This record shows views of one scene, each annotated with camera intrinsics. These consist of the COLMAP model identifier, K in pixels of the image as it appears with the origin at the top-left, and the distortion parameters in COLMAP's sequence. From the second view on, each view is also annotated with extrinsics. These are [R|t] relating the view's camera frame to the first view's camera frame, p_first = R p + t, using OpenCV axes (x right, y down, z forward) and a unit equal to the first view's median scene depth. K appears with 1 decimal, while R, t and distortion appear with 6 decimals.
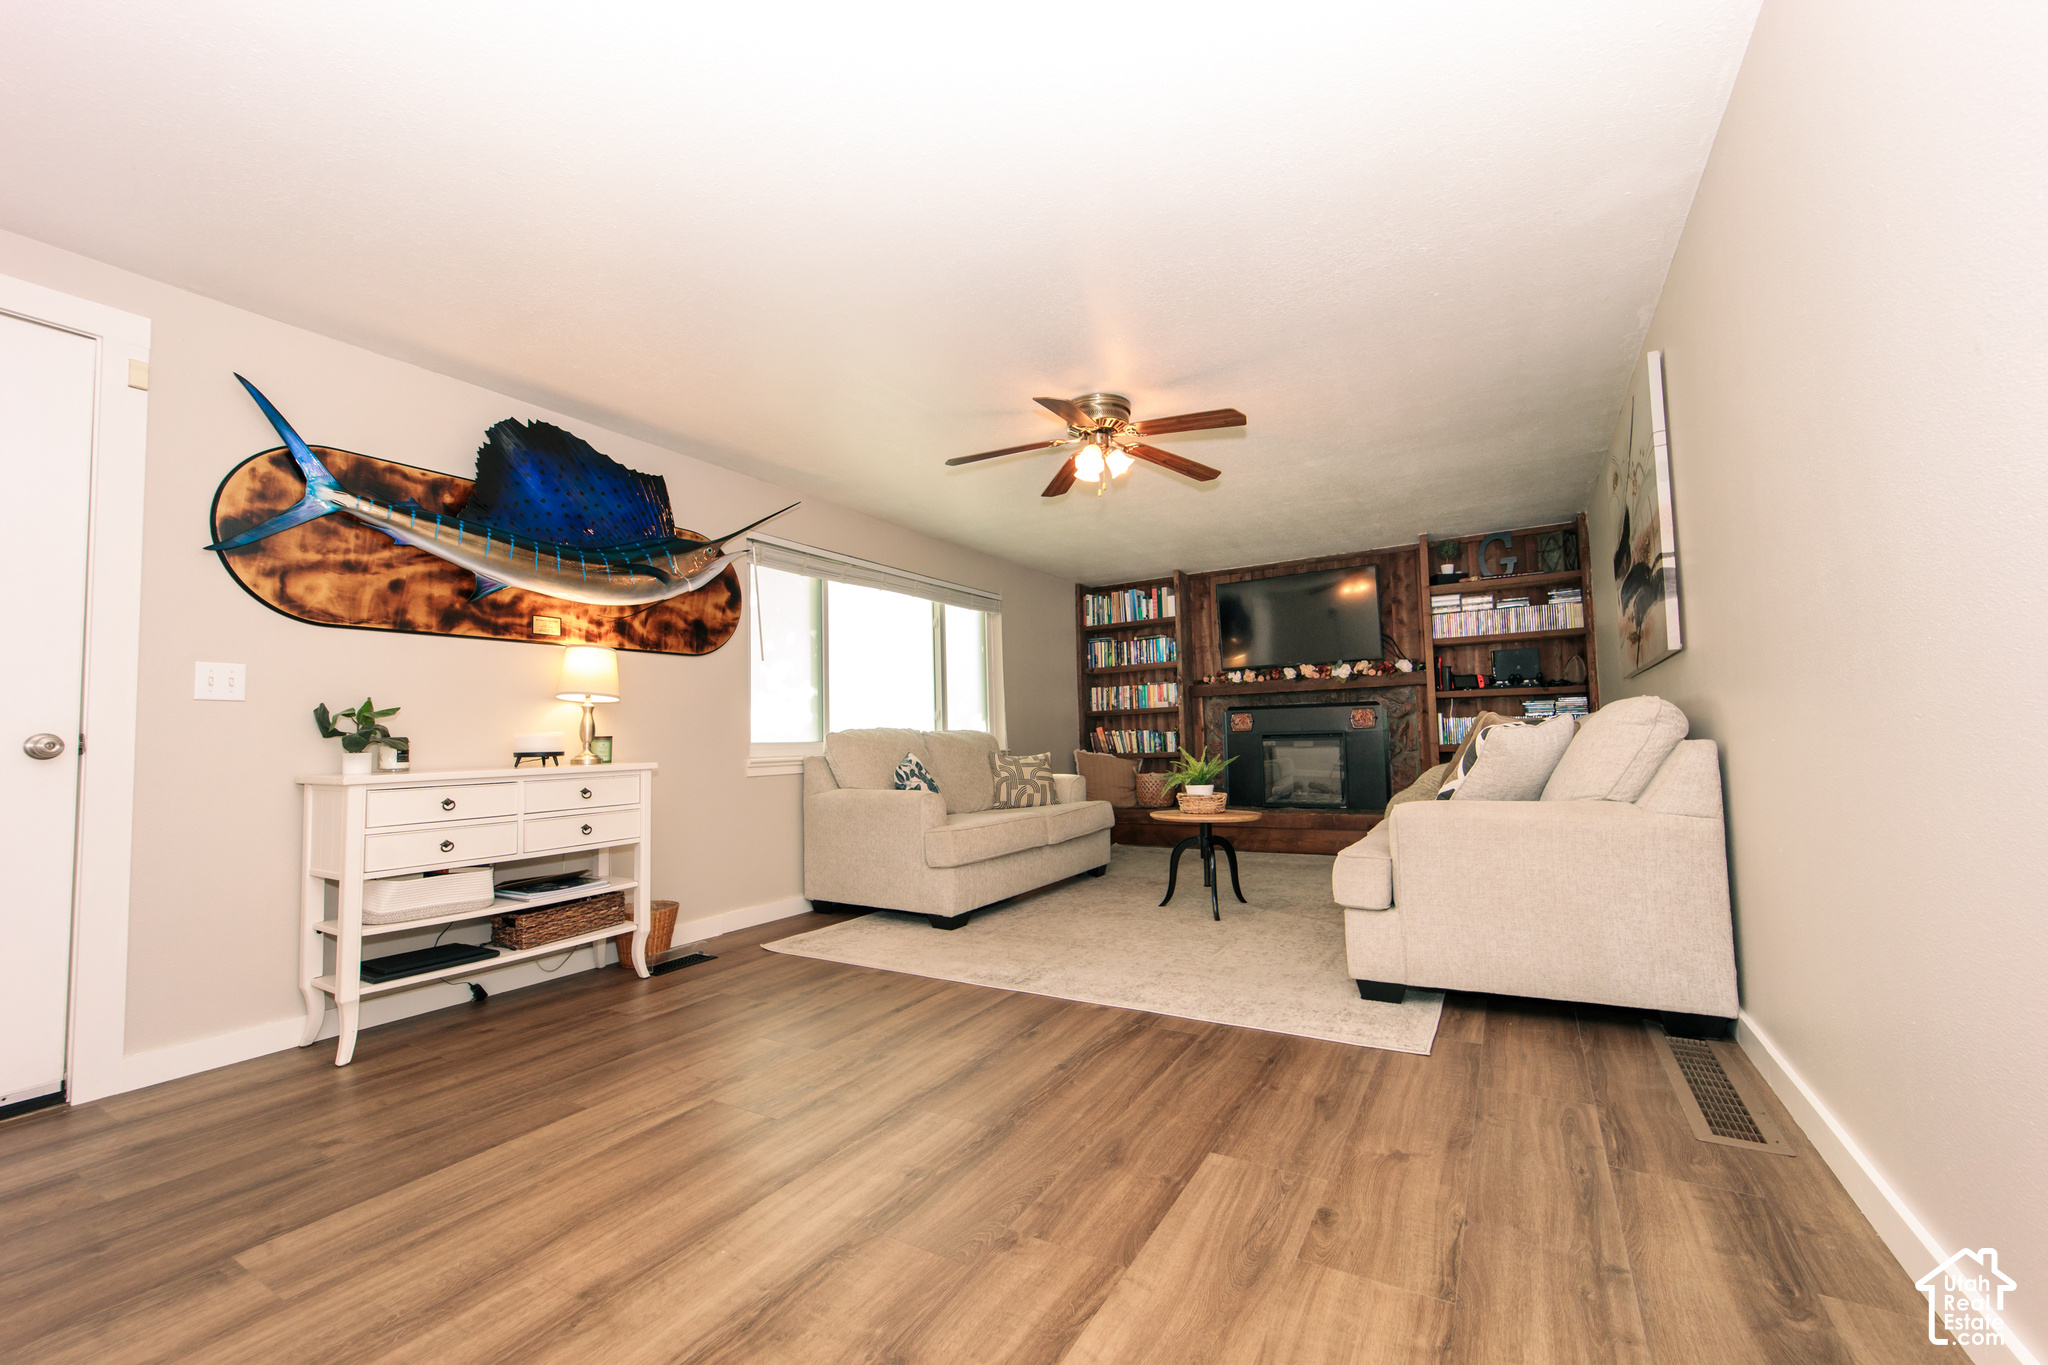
lens RADIAL K [[814.5, 0, 1026.0], [0, 814.5, 690.1], [0, 0, 1]] dist [0.002361, -0.001184]
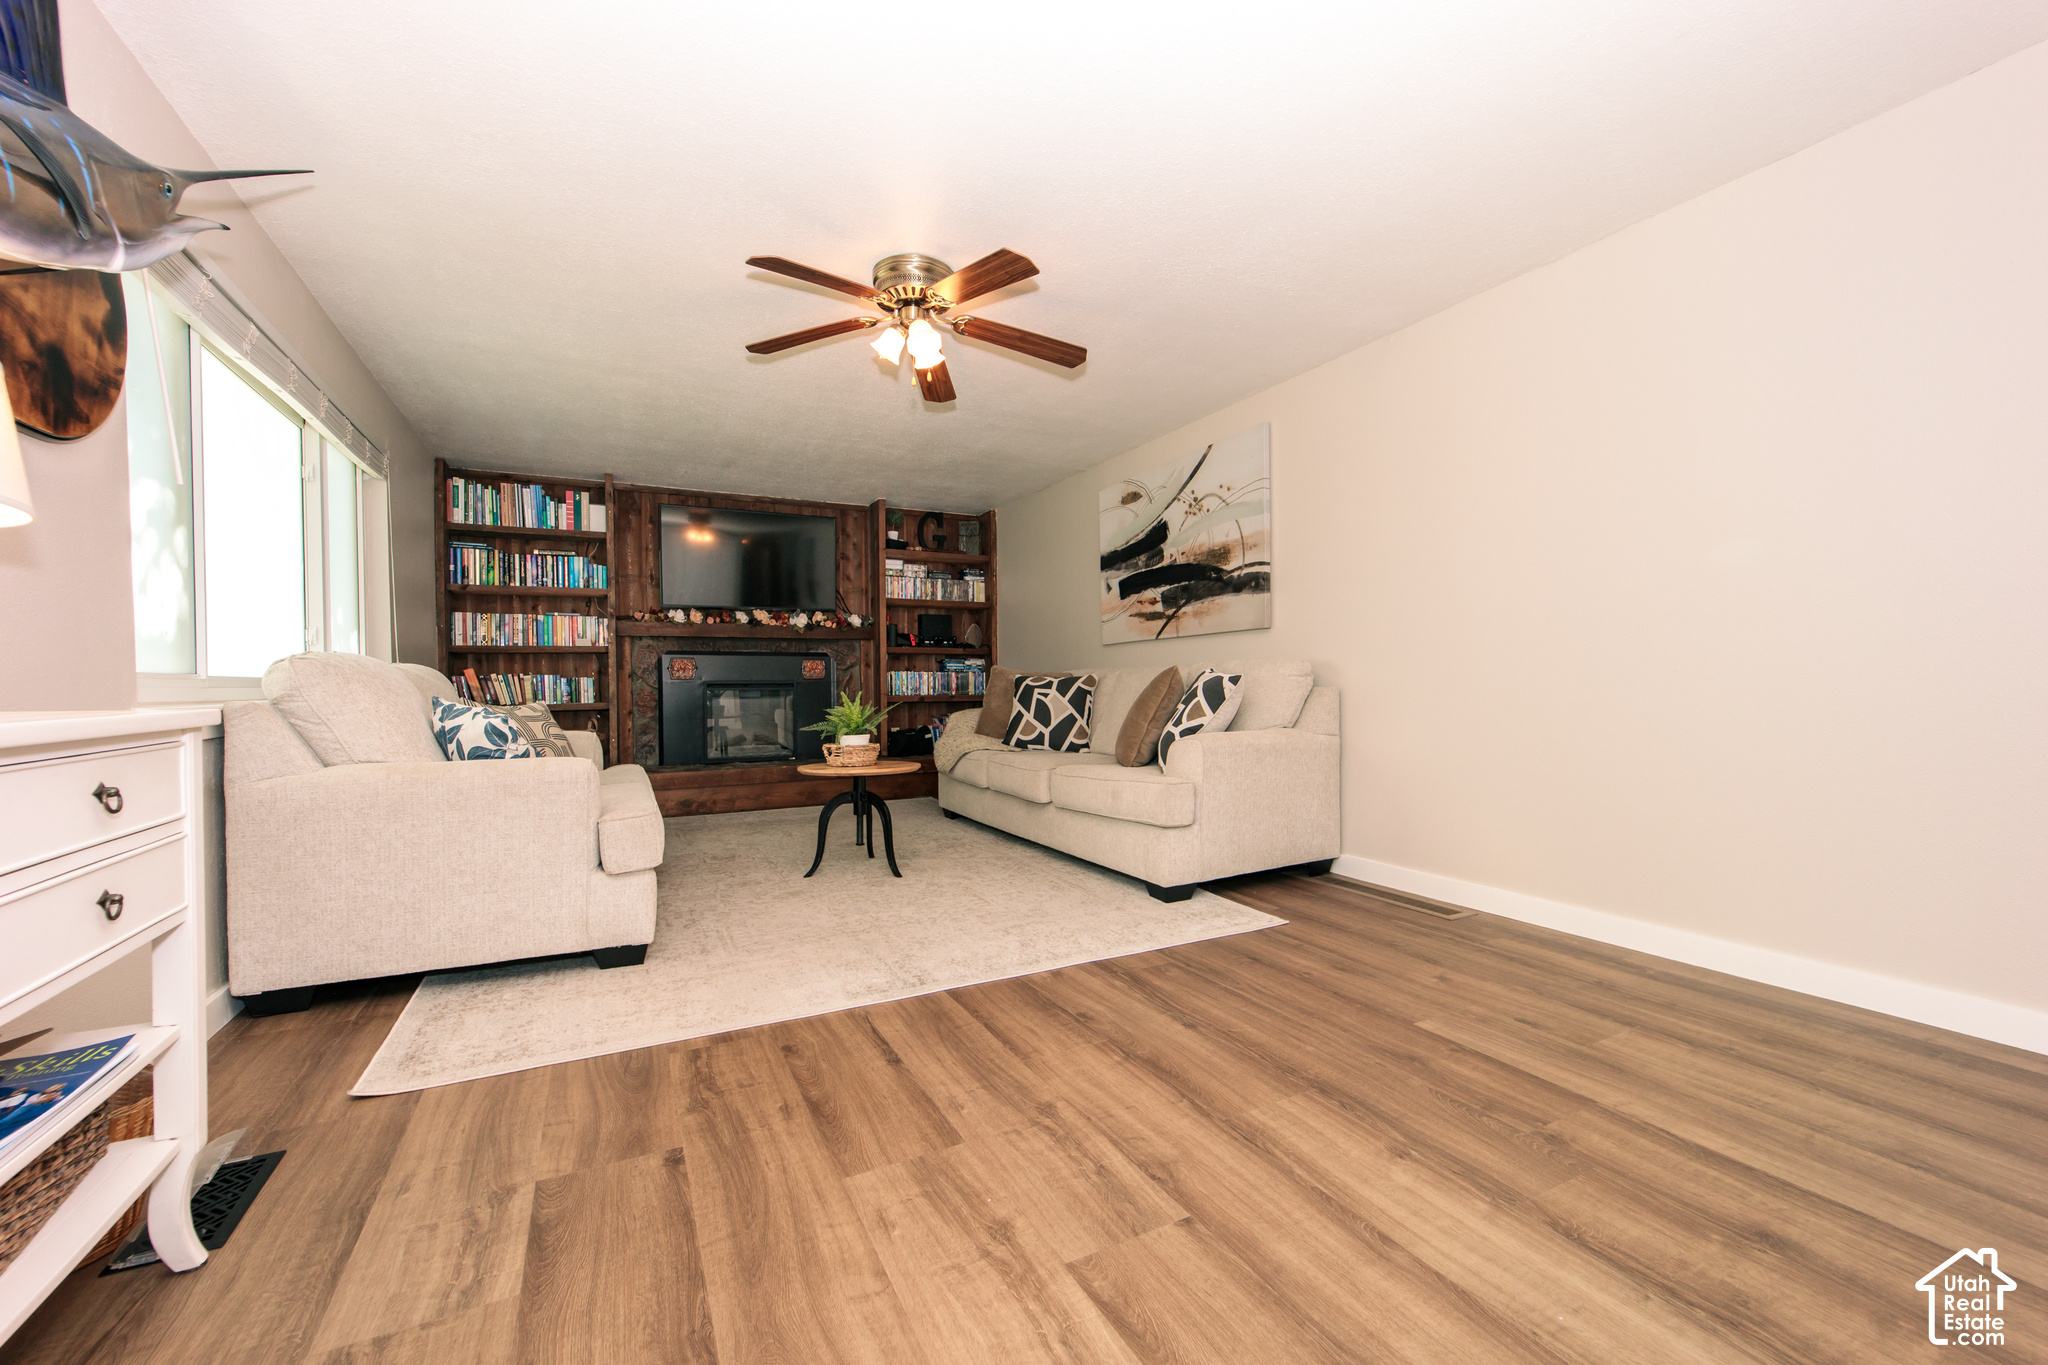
lens RADIAL K [[814.5, 0, 1026.0], [0, 814.5, 690.1], [0, 0, 1]] dist [0.002361, -0.001184]
pose [[0.527205, 0.014586, 0.849613, -0.589680], [-0.058229, 0.998122, 0.018996, 0.051264], [-0.847741, -0.059487, 0.527064, 0.480334]]
